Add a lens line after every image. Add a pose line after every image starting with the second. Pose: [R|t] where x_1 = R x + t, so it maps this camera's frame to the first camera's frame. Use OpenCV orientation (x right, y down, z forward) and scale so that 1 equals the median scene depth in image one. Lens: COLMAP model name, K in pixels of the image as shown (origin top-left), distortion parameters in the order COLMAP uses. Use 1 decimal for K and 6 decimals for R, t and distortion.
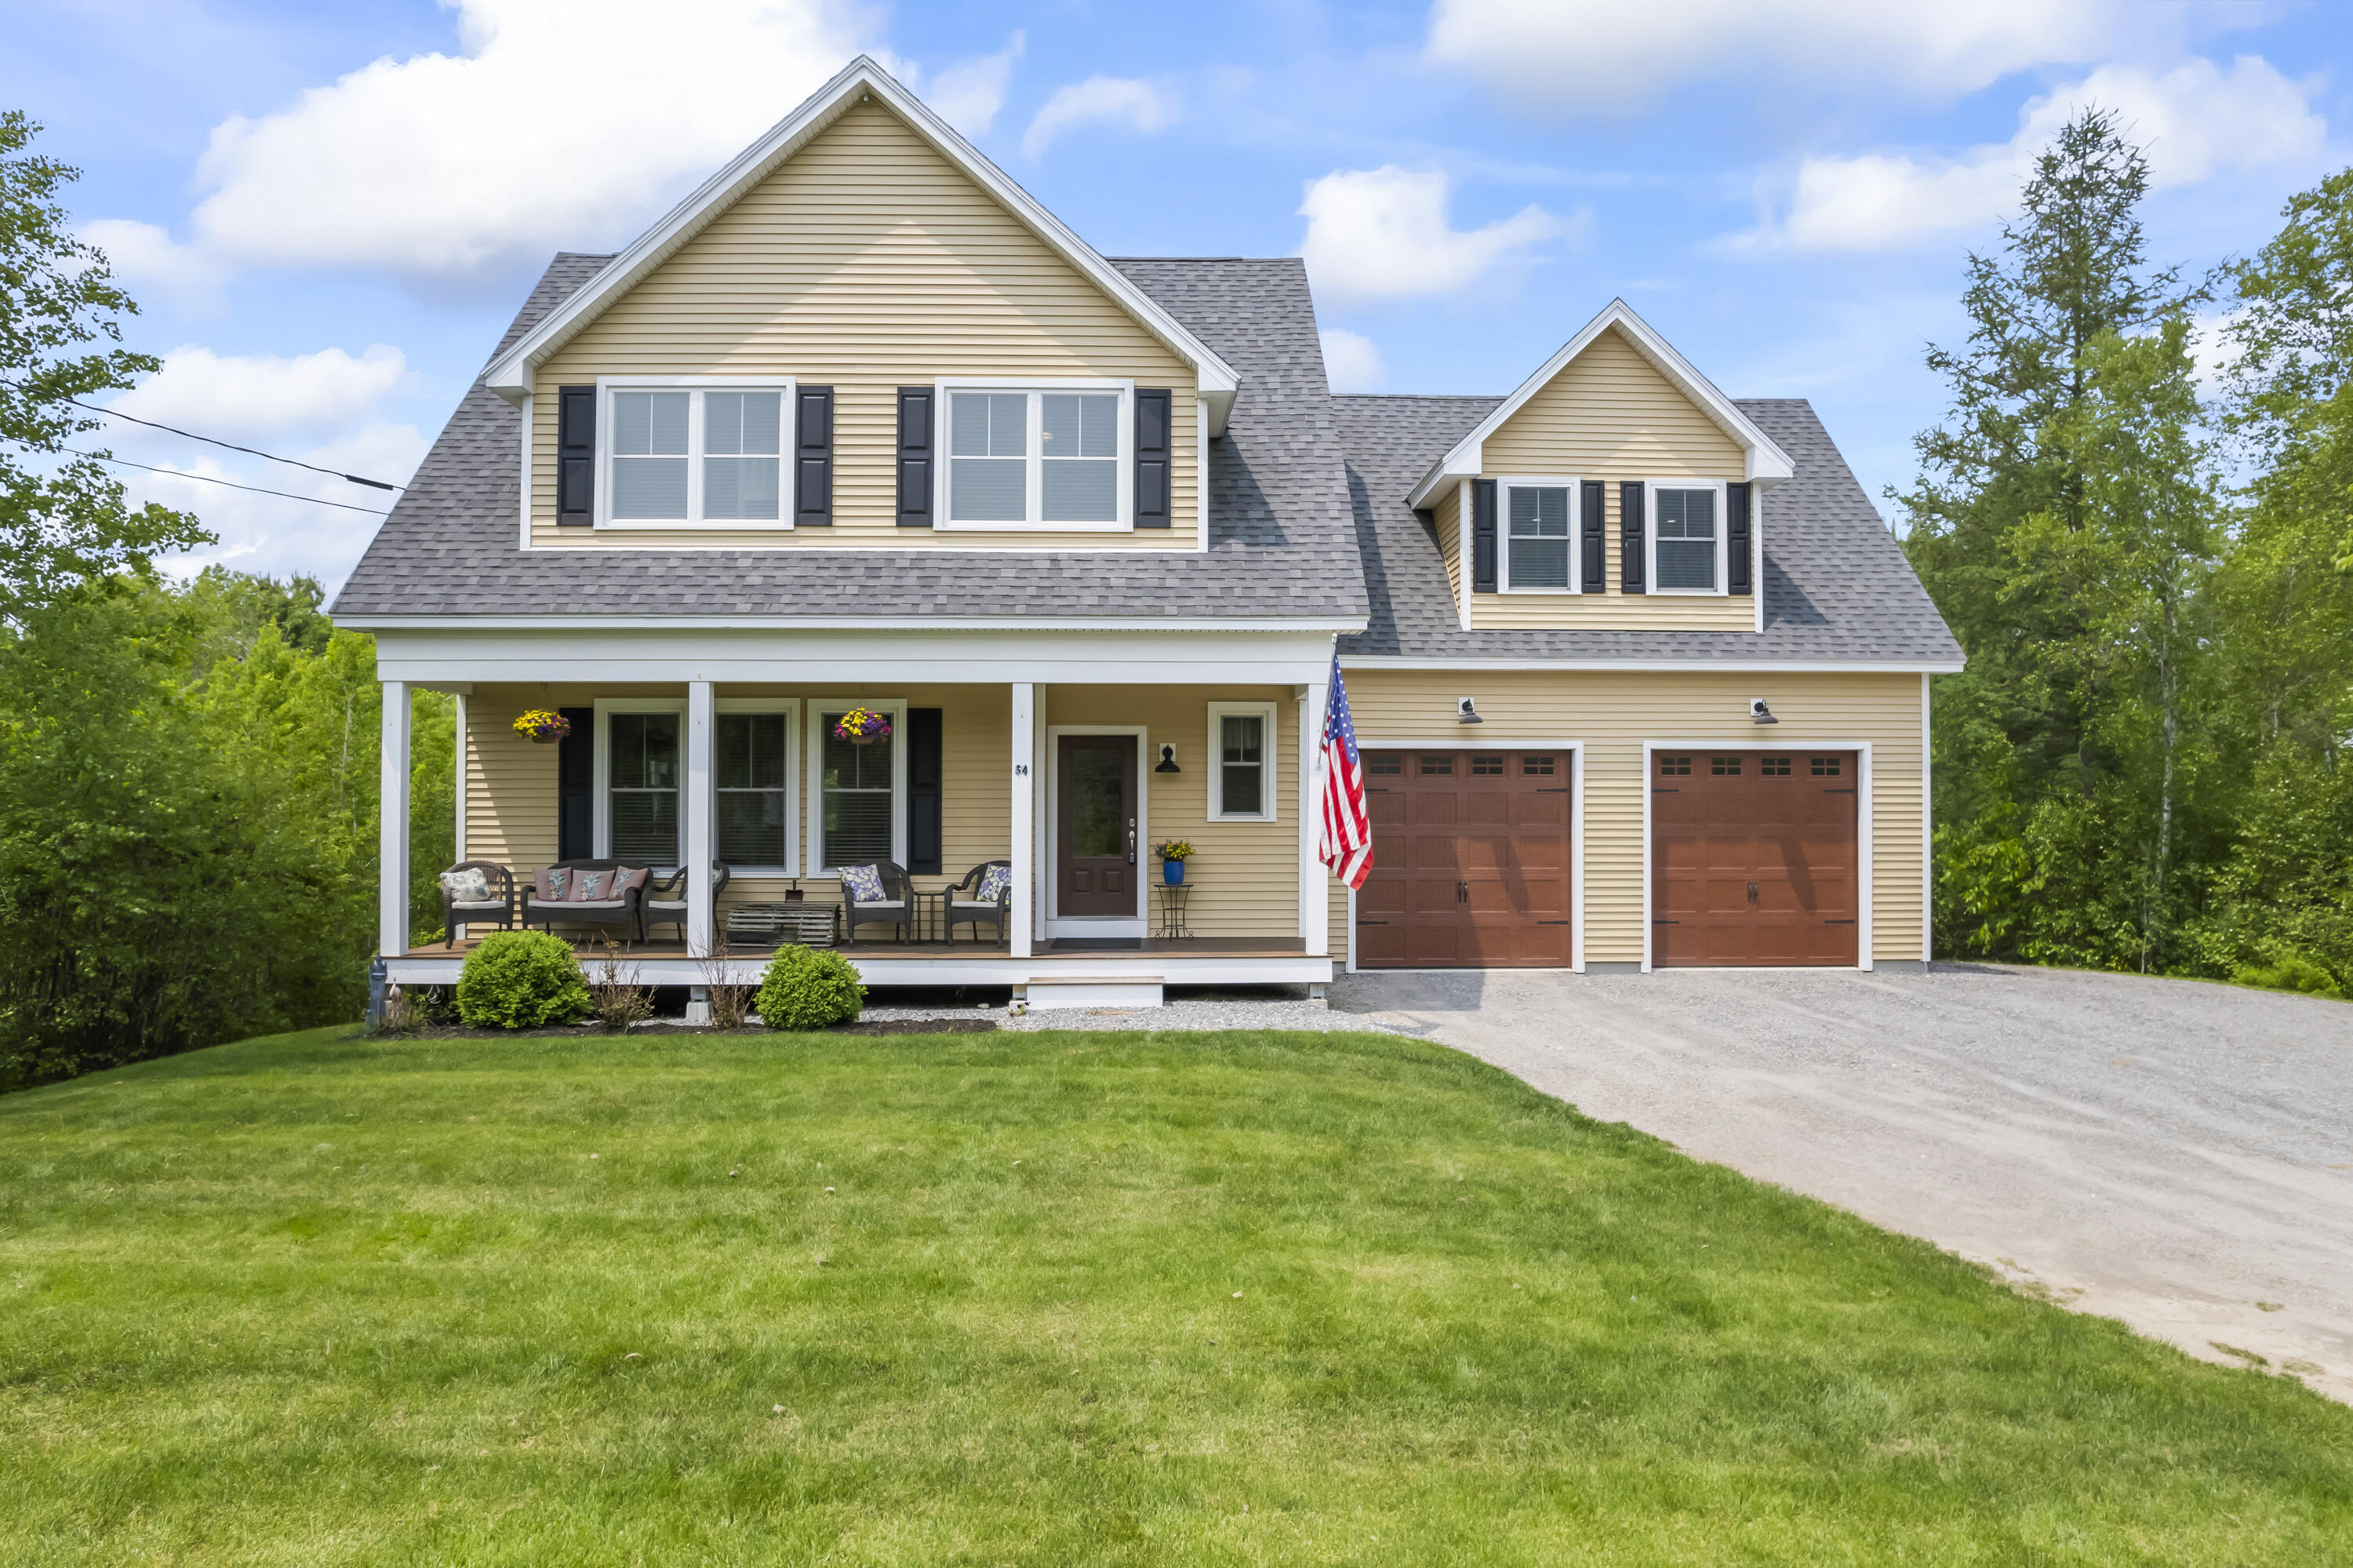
lens RADIAL K [[1518.3, 0, 1181.0], [0, 1518.3, 790.6], [0, 0, 1]] dist [-0.057617, 0.035320]
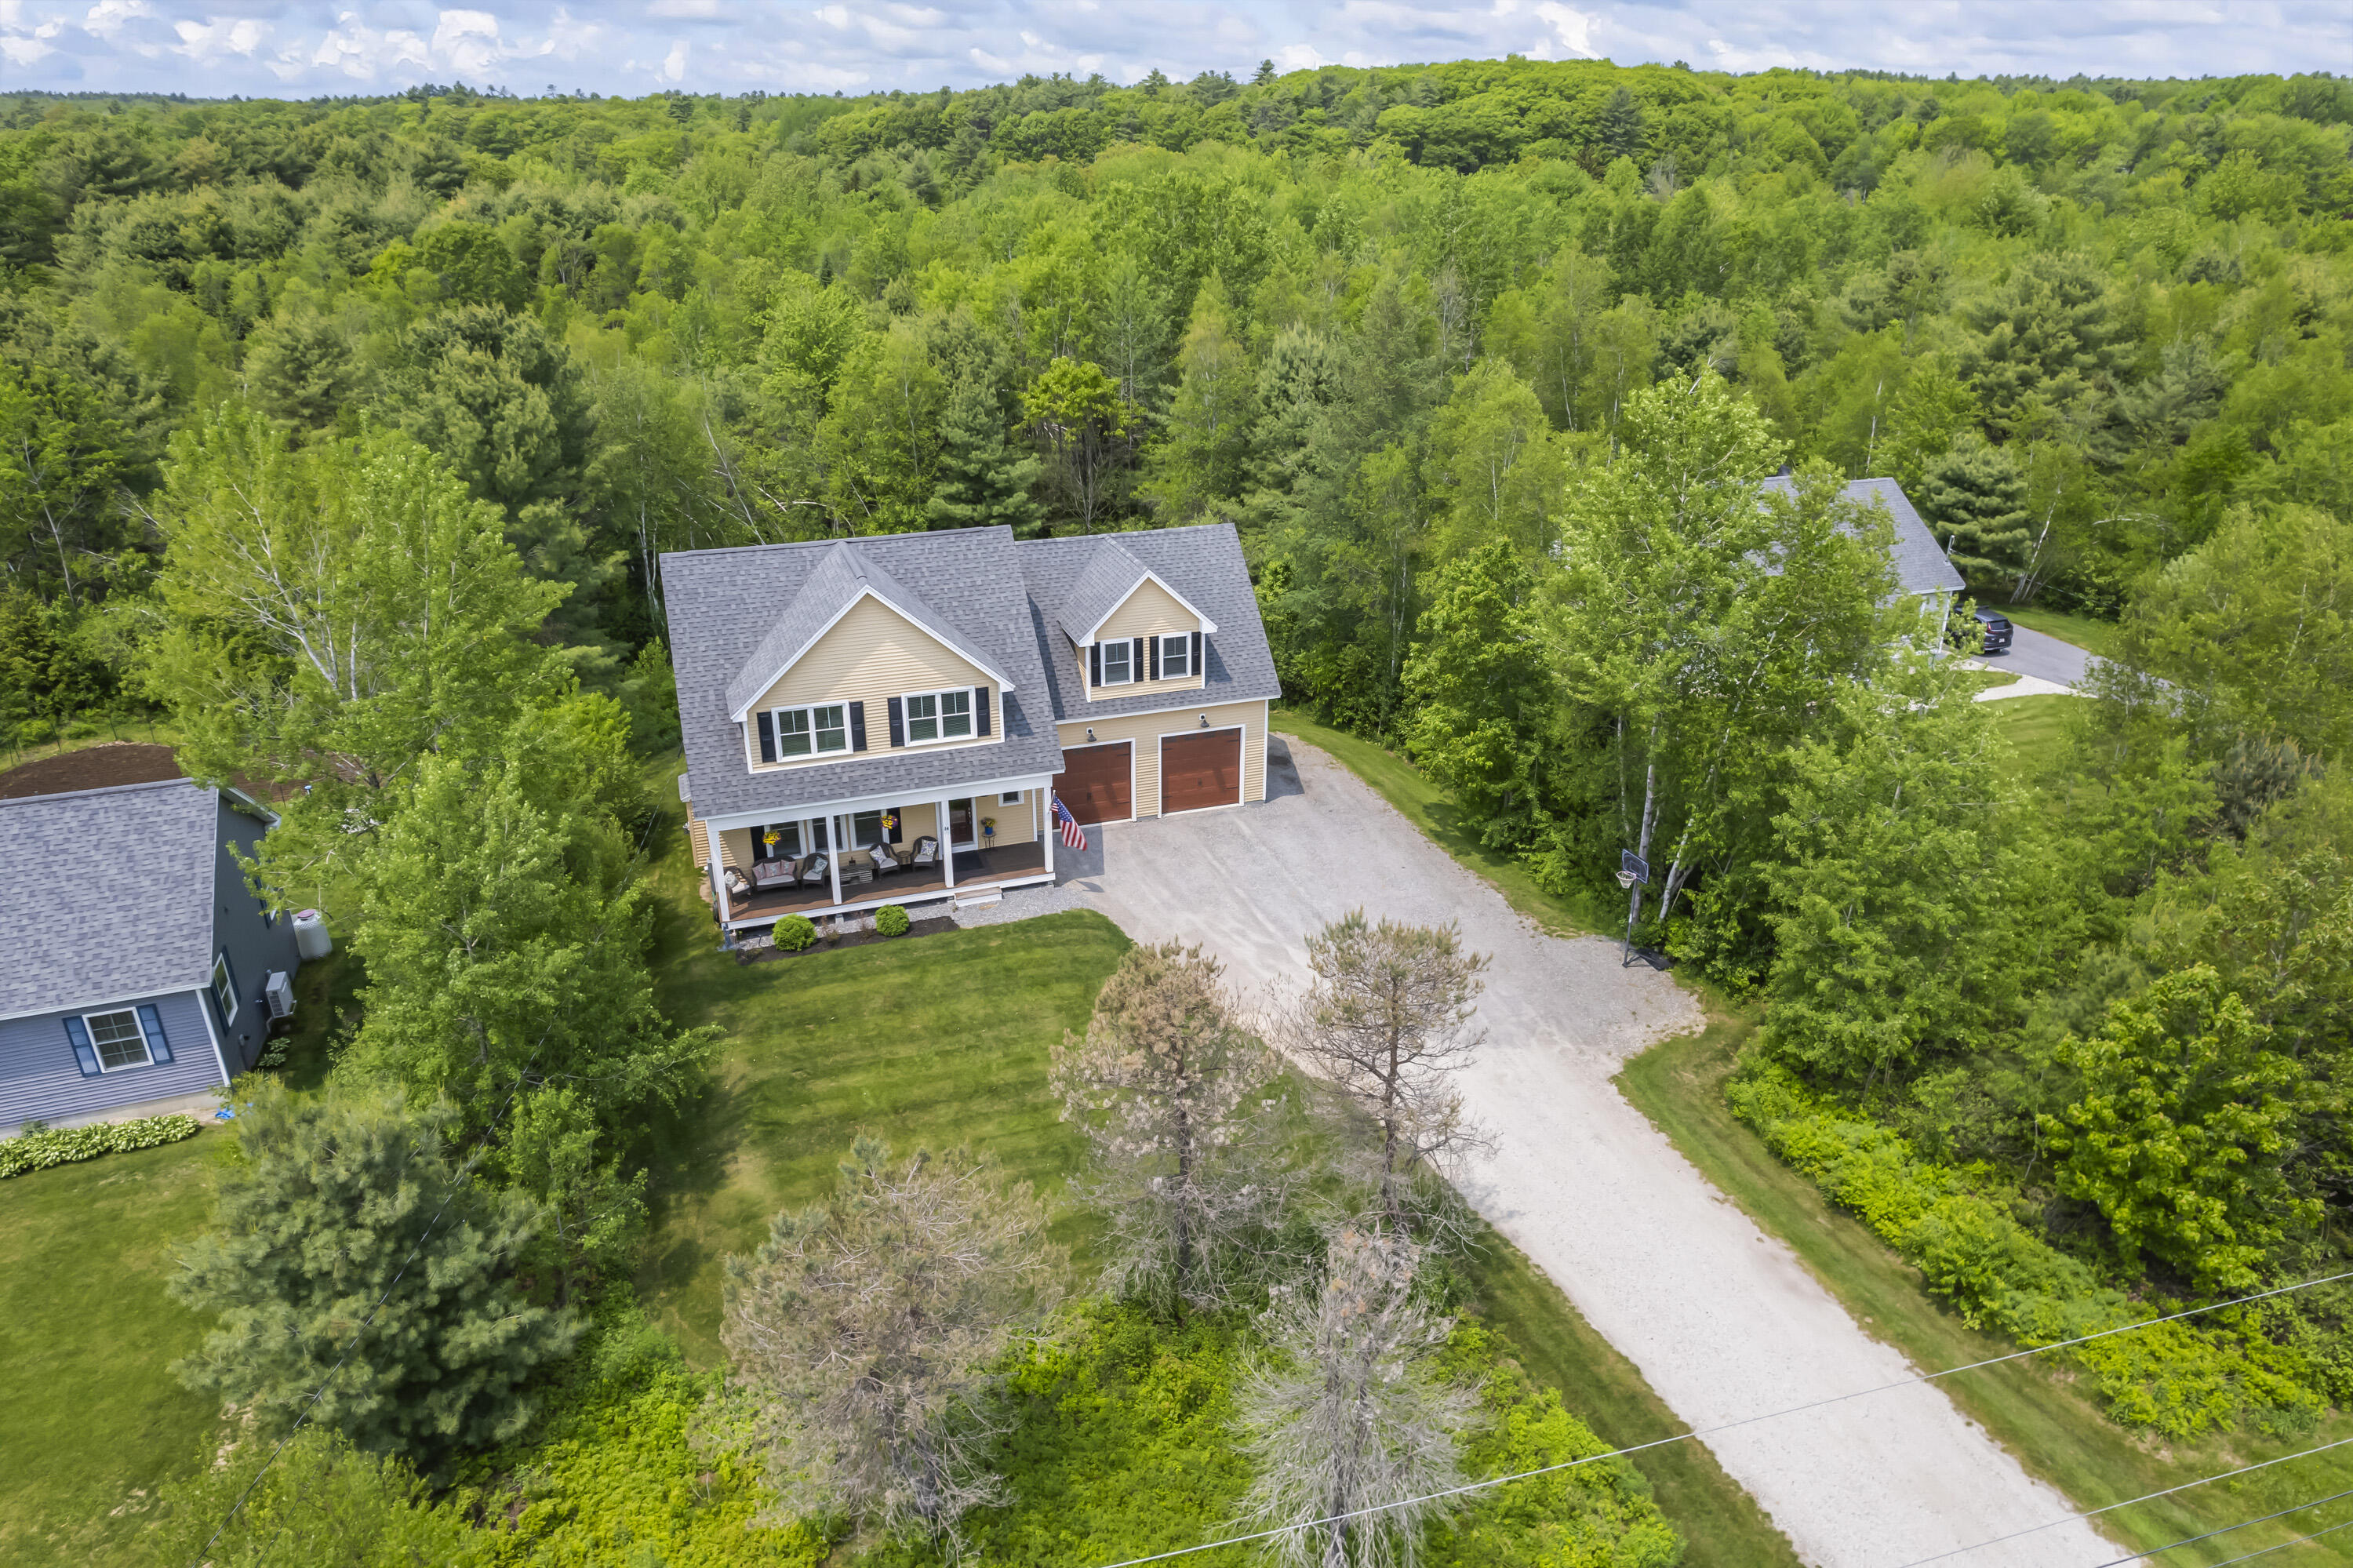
lens RADIAL K [[1518.3, 0, 1187.6], [0, 1518.3, 787.5], [0, 0, 1]] dist [-0.057617, 0.035320]
pose [[0.954233, -0.121595, 0.273228, -0.400735], [-0.003290, 0.909290, 0.416151, -1.149861], [-0.299045, -0.398004, 0.867274, -1.424712]]
